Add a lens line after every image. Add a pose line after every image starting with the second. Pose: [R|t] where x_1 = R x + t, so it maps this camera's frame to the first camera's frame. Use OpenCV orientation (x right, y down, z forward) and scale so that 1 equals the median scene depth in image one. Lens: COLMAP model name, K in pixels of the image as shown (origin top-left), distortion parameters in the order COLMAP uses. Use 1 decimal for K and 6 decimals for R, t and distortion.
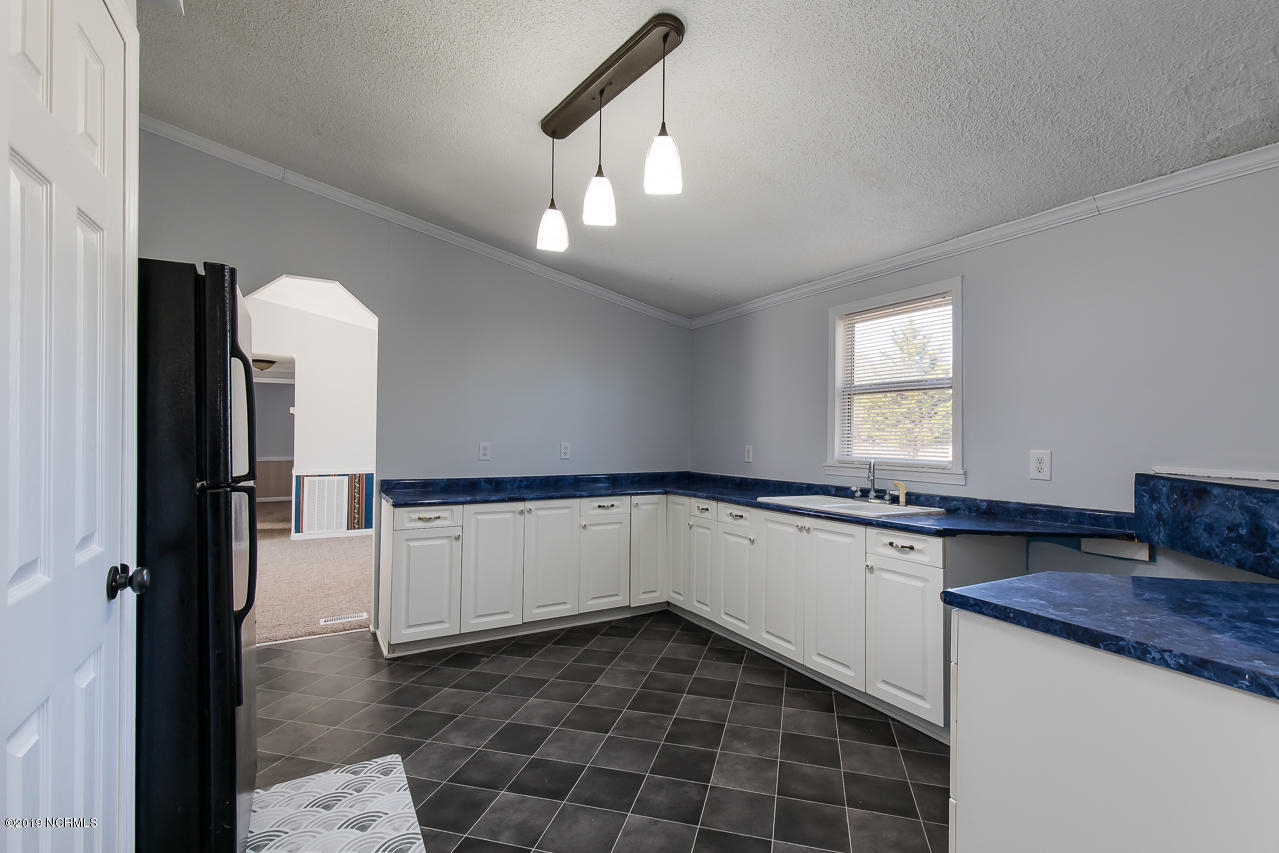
lens RADIAL K [[569.9, 0, 647.2], [0, 569.9, 433.6], [0, 0, 1]] dist [0.000591, -0.000262]
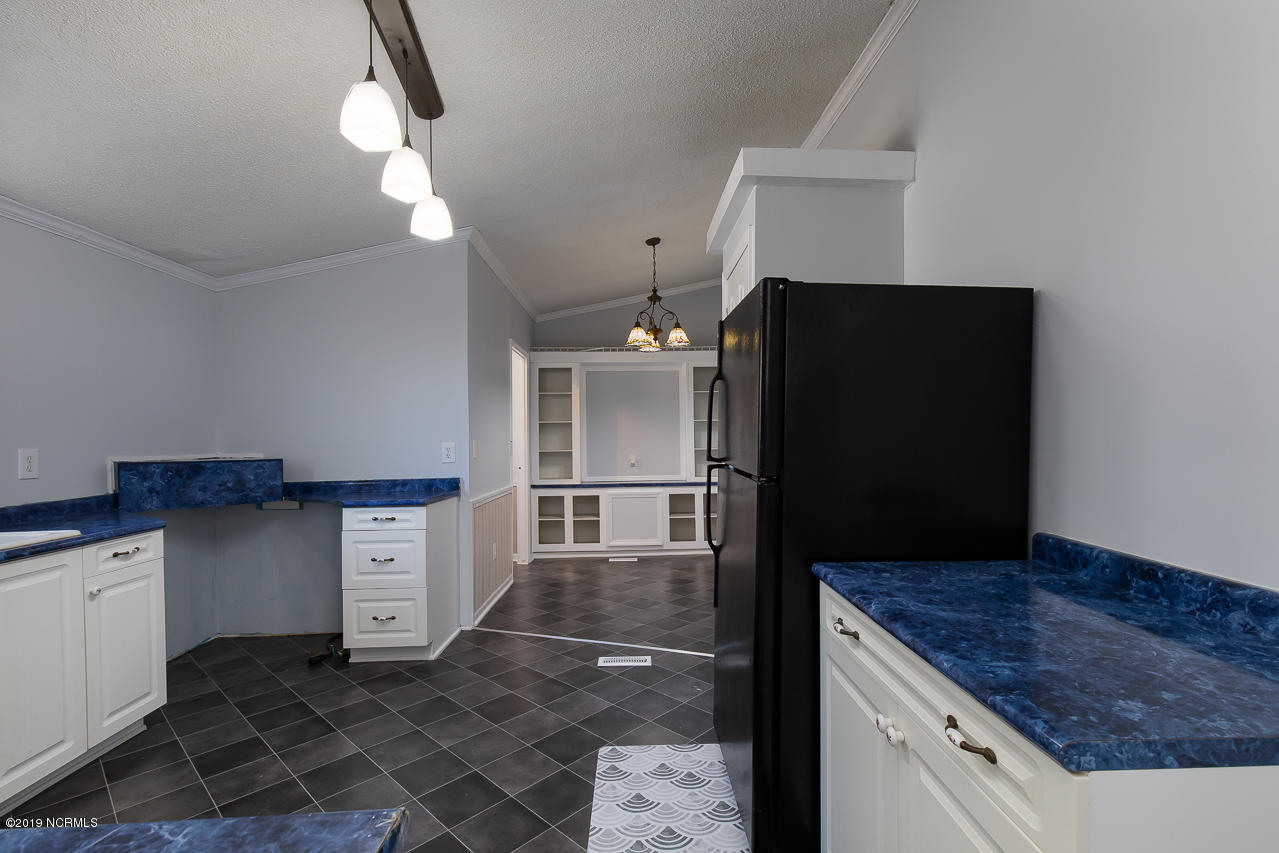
lens RADIAL K [[592.1, 0, 663.6], [0, 592.1, 437.1], [0, 0, 1]] dist [0.004267, -0.006924]
pose [[-0.890002, -0.002152, 0.455951, -0.543861], [0.001013, 0.999977, 0.006697, 0.002239], [-0.455955, 0.006422, -0.889980, 1.021581]]
